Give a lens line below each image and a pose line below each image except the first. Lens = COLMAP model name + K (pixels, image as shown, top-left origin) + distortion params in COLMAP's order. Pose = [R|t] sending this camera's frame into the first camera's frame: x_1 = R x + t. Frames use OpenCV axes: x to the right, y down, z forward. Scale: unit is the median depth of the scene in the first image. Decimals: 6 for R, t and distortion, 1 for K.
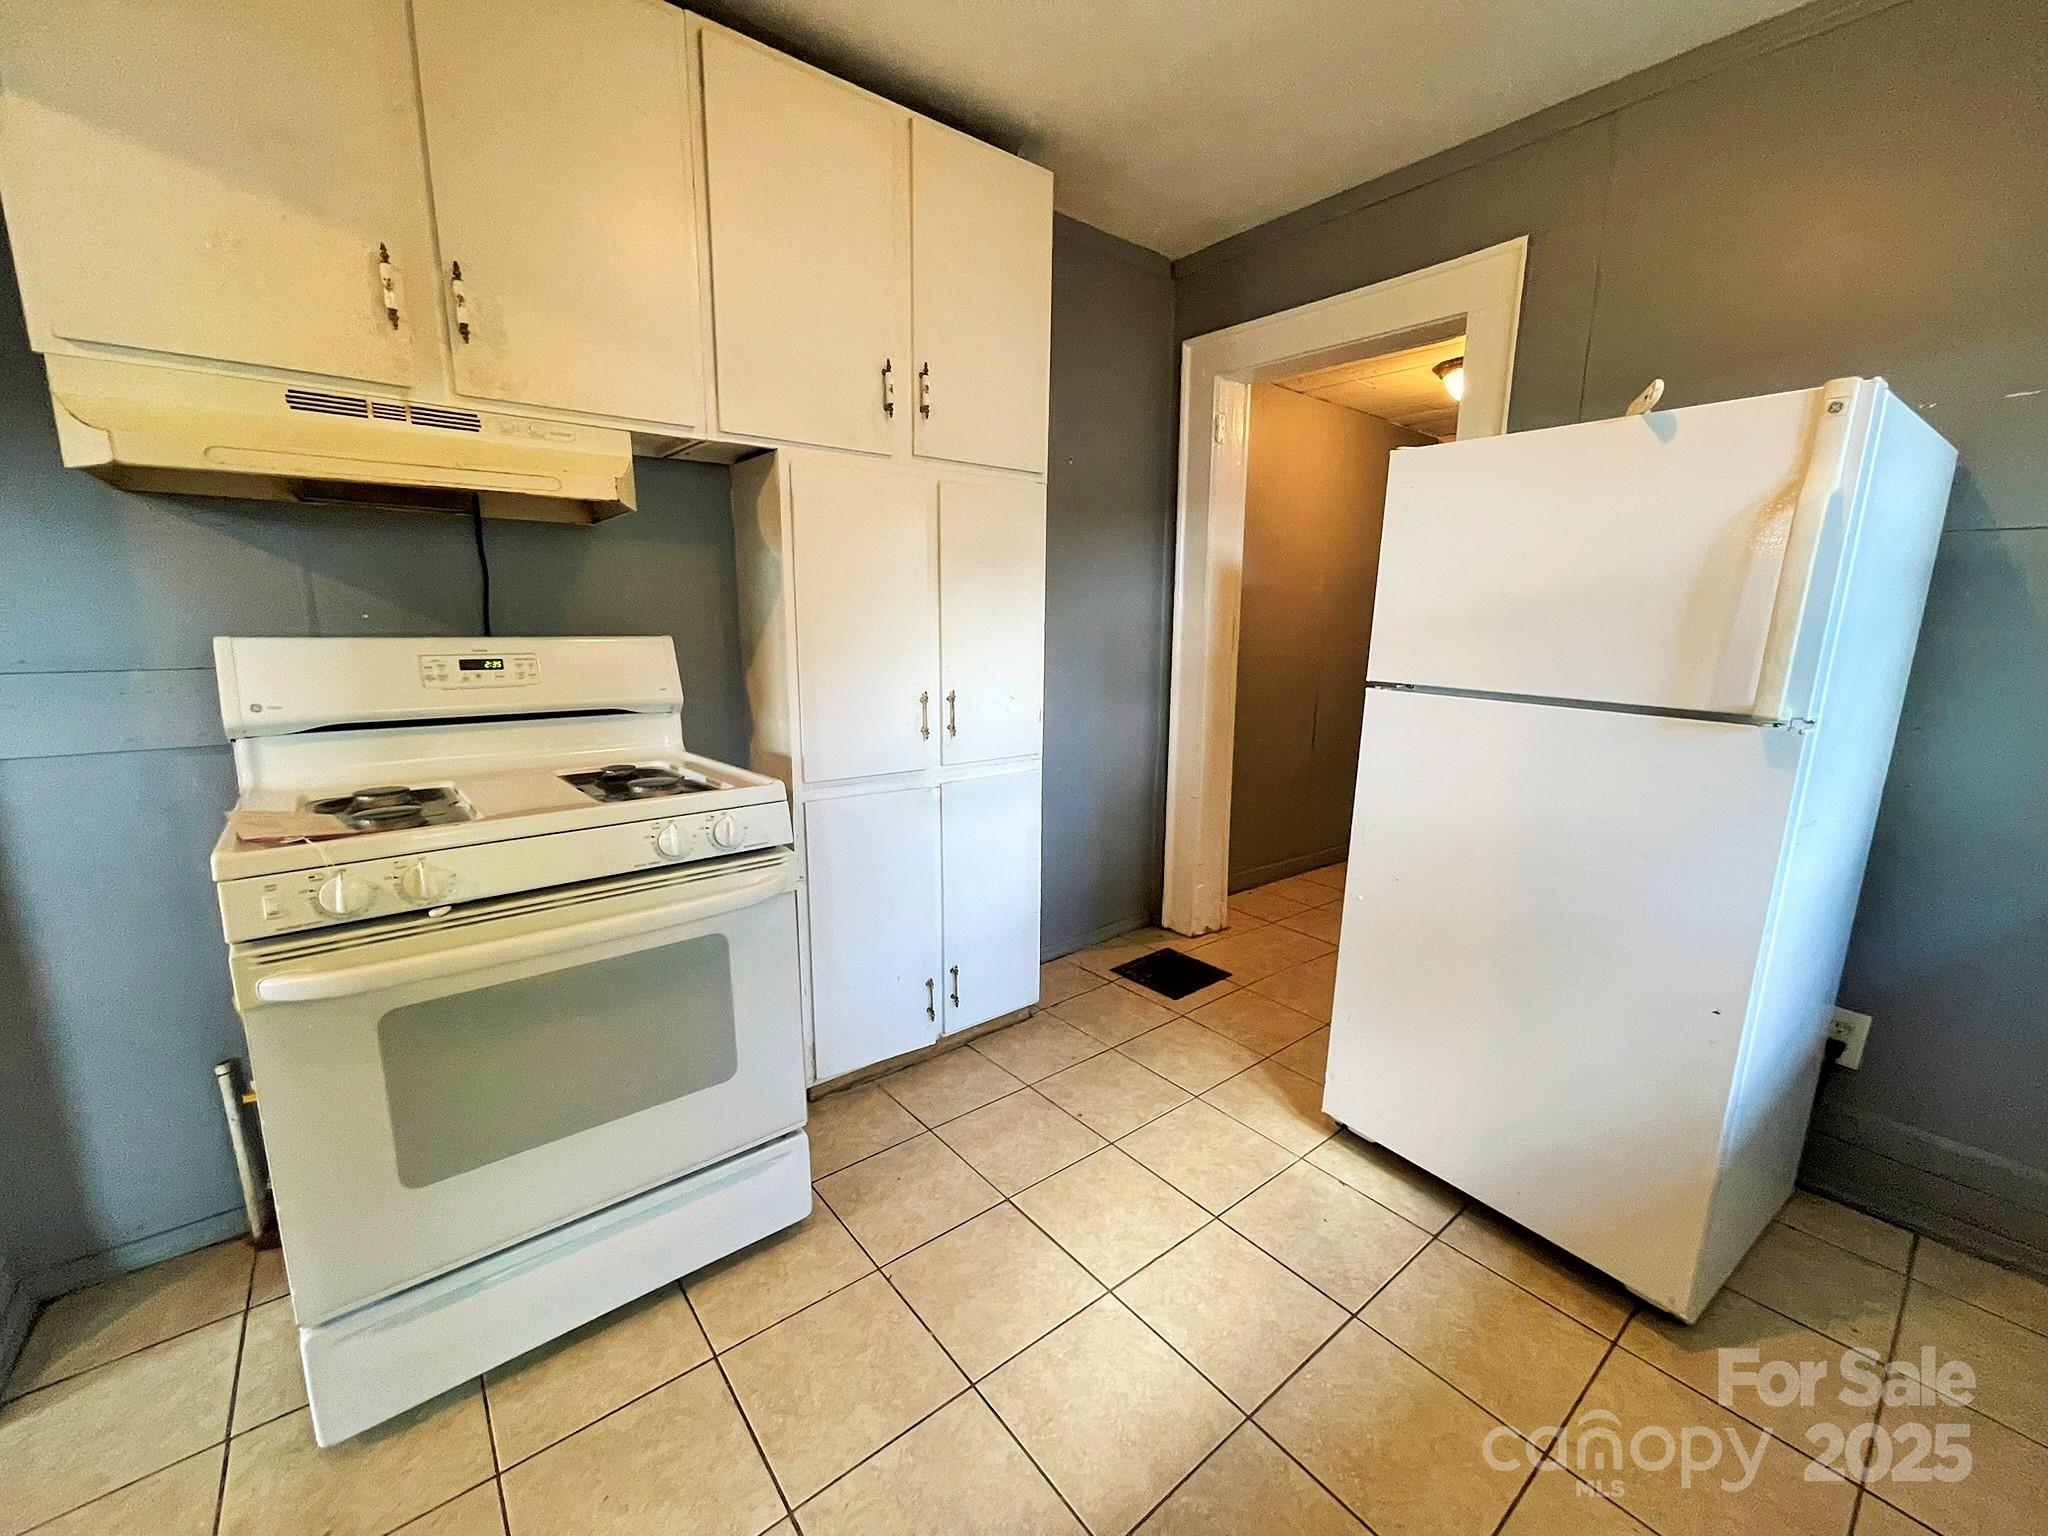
lens RADIAL K [[806.6, 0, 986.3], [0, 806.6, 763.0], [0, 0, 1]] dist [0.000171, 0.000014]
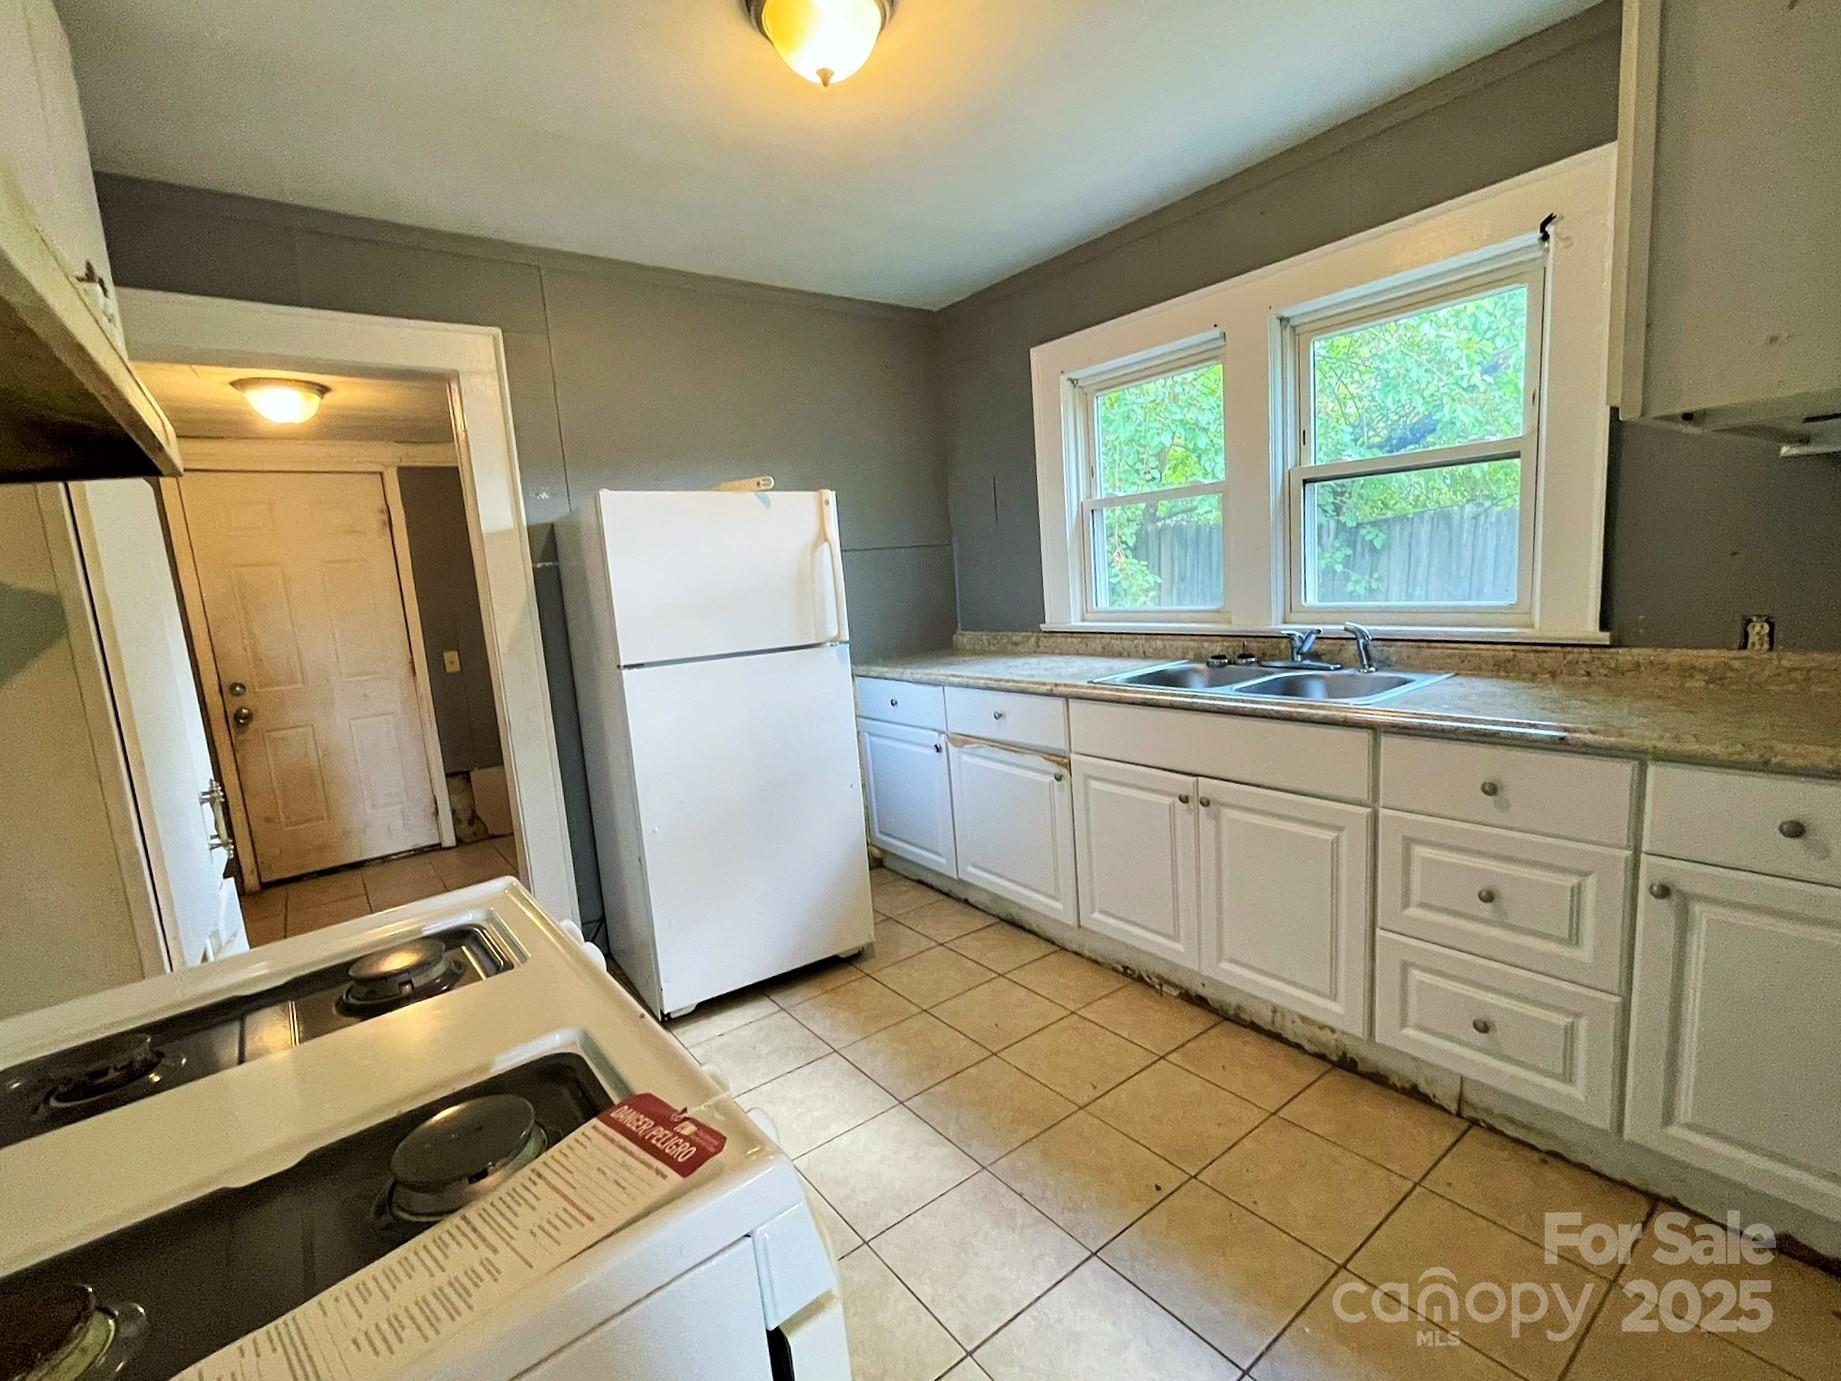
lens RADIAL K [[831.0, 0, 912.8], [0, 831.0, 691.2], [0, 0, 1]] dist [-0.000469, -0.000430]
pose [[0.003907, -0.155853, 0.987773, -1.151974], [0.264244, 0.952831, 0.149295, -0.189671], [-0.964448, 0.260430, 0.044905, 0.696684]]
